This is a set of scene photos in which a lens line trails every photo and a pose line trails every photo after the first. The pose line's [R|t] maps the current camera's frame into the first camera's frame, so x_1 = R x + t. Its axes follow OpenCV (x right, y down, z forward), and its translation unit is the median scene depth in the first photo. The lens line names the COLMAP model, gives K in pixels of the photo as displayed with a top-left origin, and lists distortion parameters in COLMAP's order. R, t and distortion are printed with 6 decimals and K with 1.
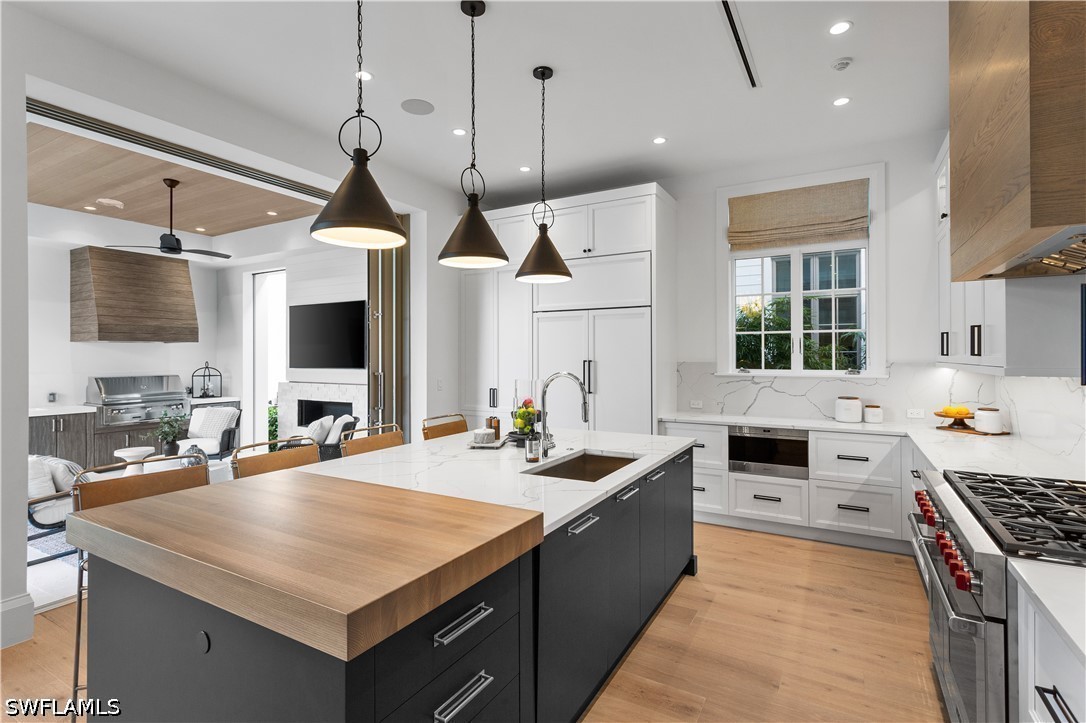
lens RADIAL K [[524.4, 0, 540.2], [0, 524.4, 359.5], [0, 0, 1]] dist [-0.001407, 0.003483]
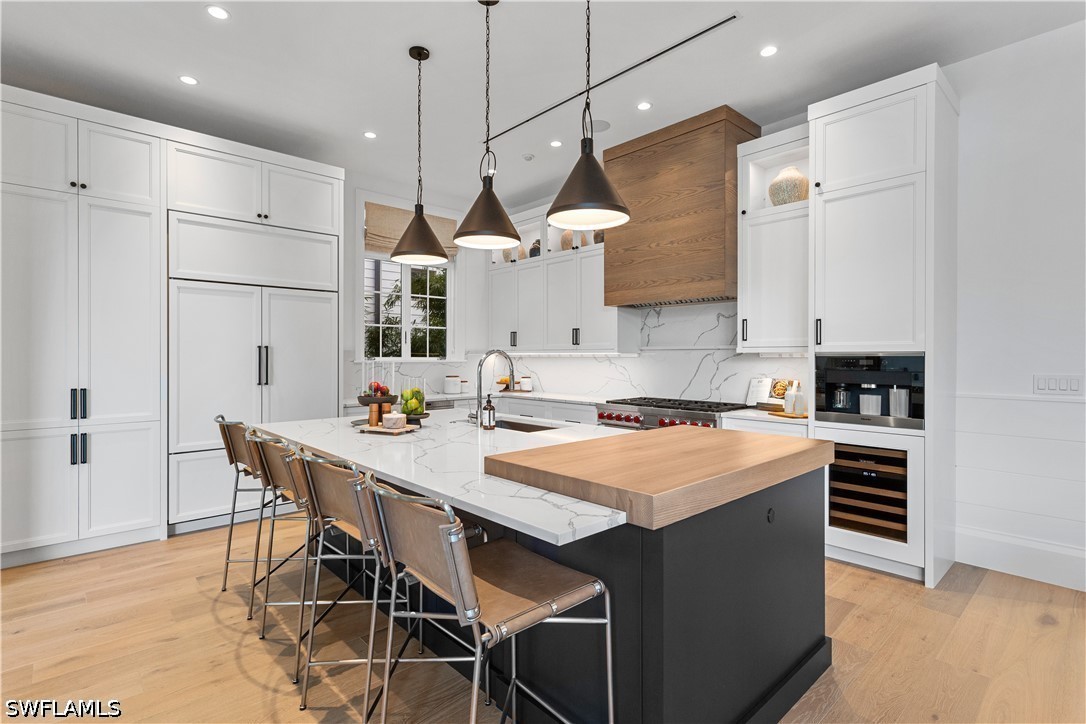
lens RADIAL K [[524.4, 0, 540.9], [0, 524.4, 359.5], [0, 0, 1]] dist [-0.001407, 0.003483]
pose [[0.297840, -0.006930, 0.954591, -0.584461], [-0.010335, 0.999892, 0.010484, 0.009316], [-0.954560, -0.012988, 0.297736, 0.321661]]
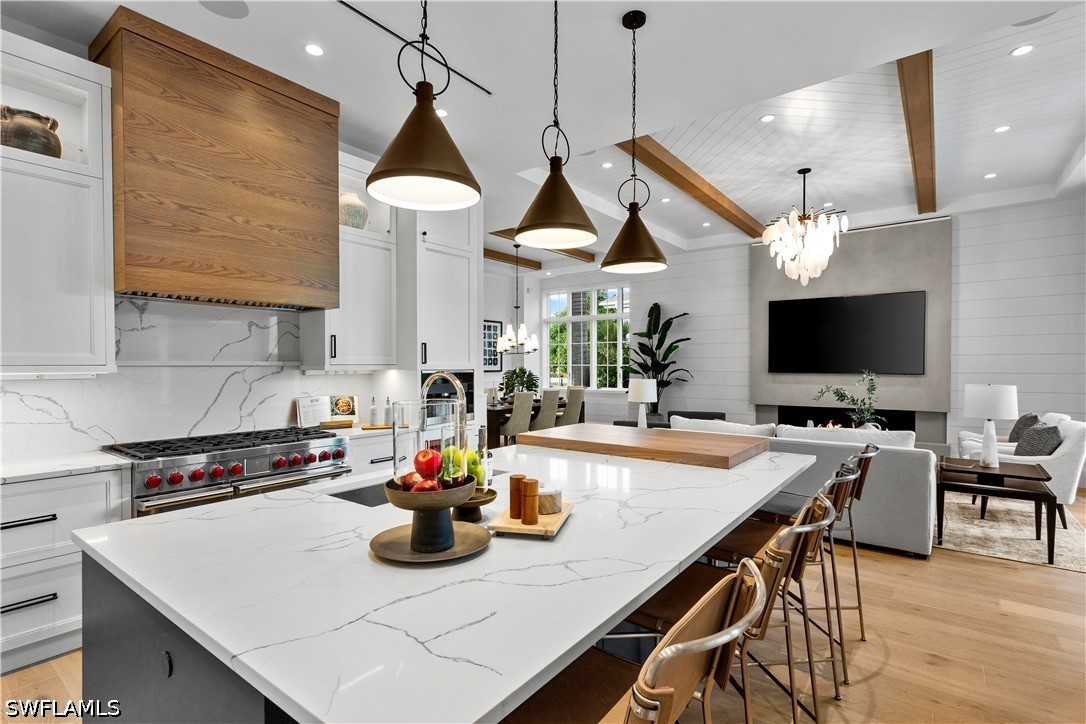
lens RADIAL K [[524.4, 0, 538.3], [0, 524.4, 369.3], [0, 0, 1]] dist [-0.001407, 0.003483]
pose [[-0.993085, 0.001127, 0.117395, -0.104127], [0.001097, 0.999999, -0.000320, 0.003080], [-0.117395, -0.000189, -0.993085, 0.993095]]
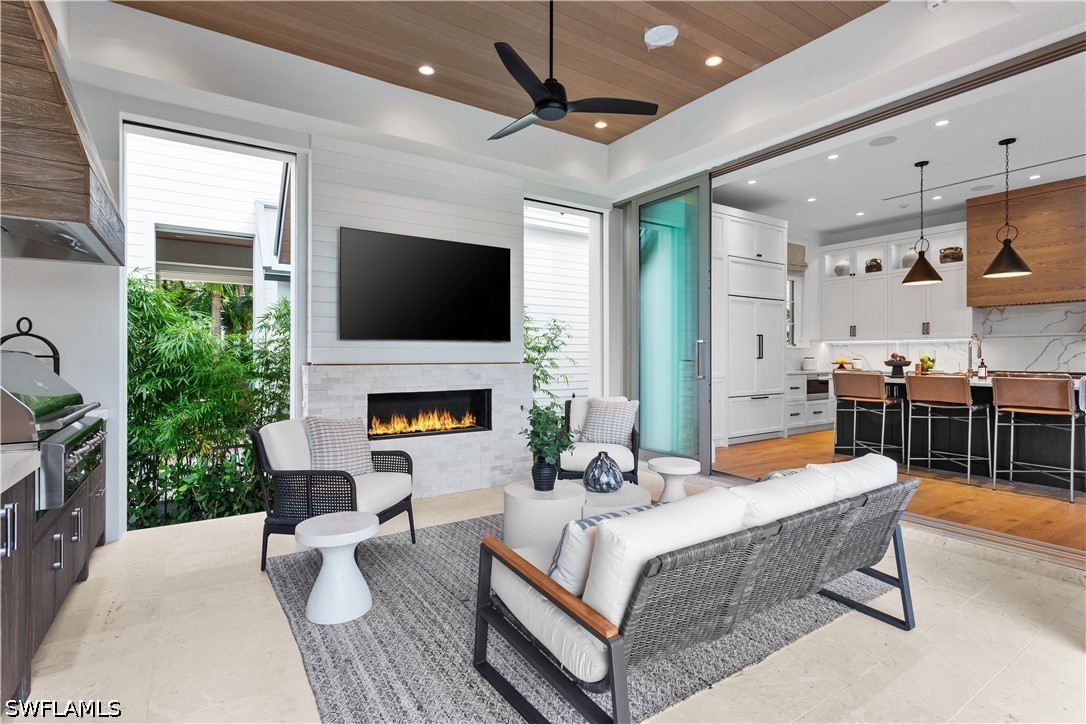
lens RADIAL K [[524.4, 0, 542.0], [0, 524.4, 358.3], [0, 0, 1]] dist [-0.001407, 0.003483]
pose [[0.439035, -0.005684, 0.898452, -1.393705], [-0.006389, 0.999935, 0.009449, 0.051860], [-0.898447, -0.009889, 0.438970, 0.909228]]
